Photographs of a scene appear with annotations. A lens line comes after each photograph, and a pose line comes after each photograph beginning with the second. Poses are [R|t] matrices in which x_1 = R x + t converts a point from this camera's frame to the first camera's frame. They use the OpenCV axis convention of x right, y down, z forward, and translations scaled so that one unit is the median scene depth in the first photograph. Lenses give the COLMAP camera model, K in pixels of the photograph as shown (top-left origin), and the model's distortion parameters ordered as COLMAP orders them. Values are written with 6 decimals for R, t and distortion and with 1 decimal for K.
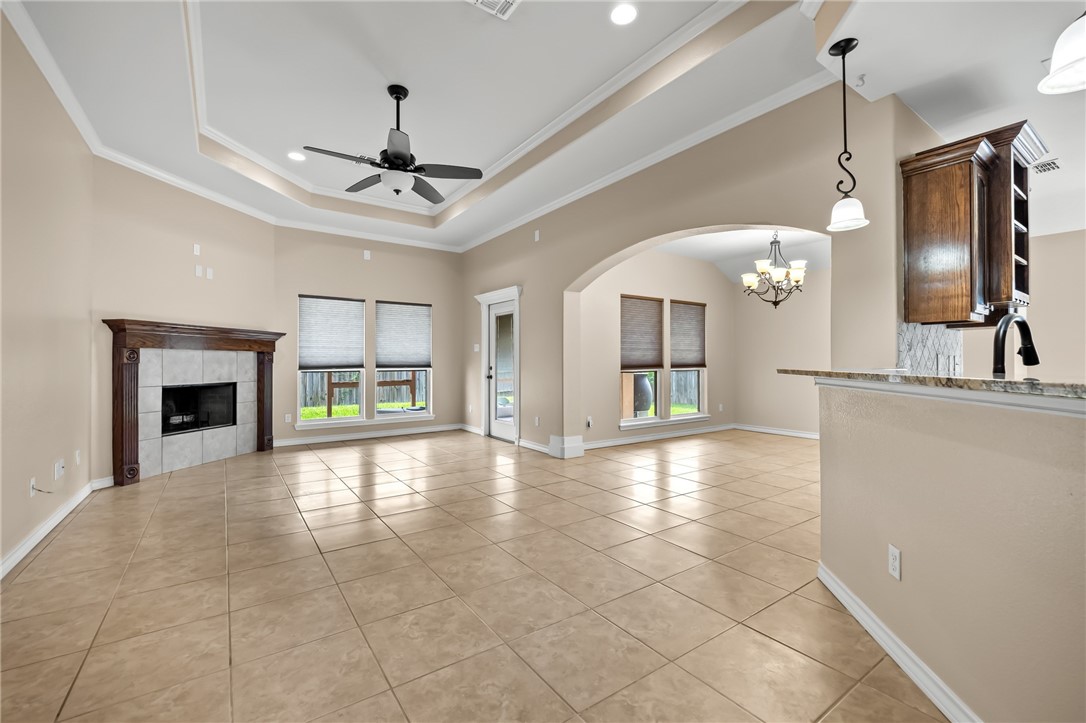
lens RADIAL K [[455.5, 0, 534.5], [0, 455.5, 358.4], [0, 0, 1]] dist [0.000245, -0.000703]
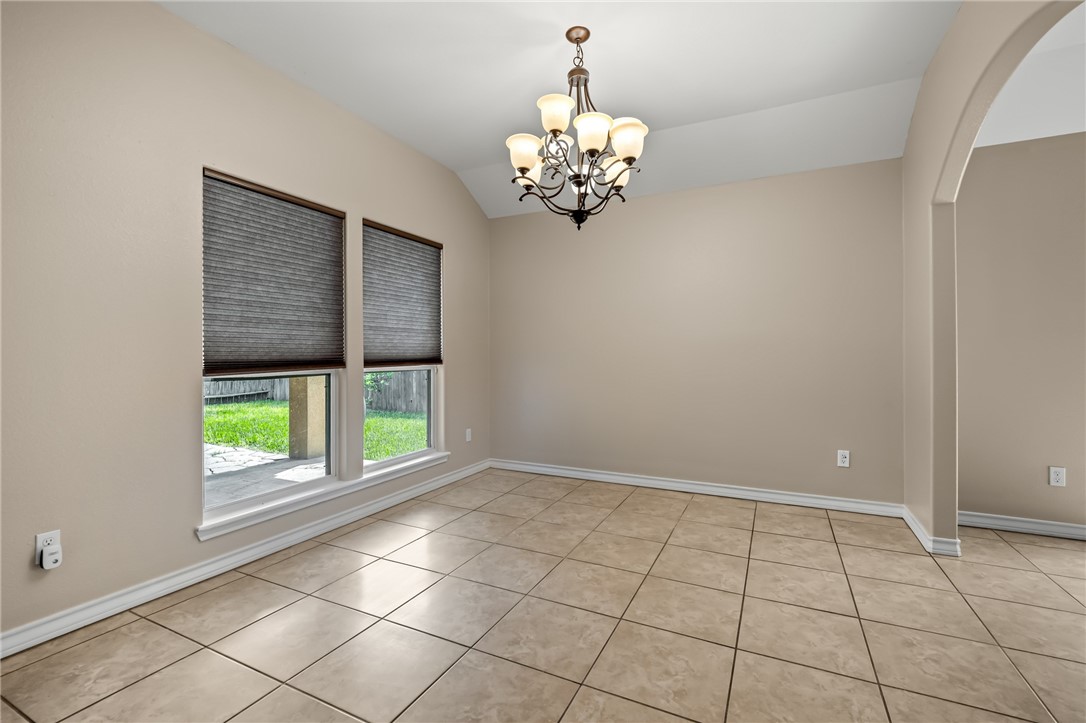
lens RADIAL K [[469.8, 0, 536.5], [0, 469.8, 359.5], [0, 0, 1]] dist [0.000418, -0.000097]
pose [[0.875559, -0.003701, 0.483097, 0.222588], [-0.006255, 0.999800, 0.018995, 0.003572], [-0.483071, -0.019653, 0.875361, 0.498731]]
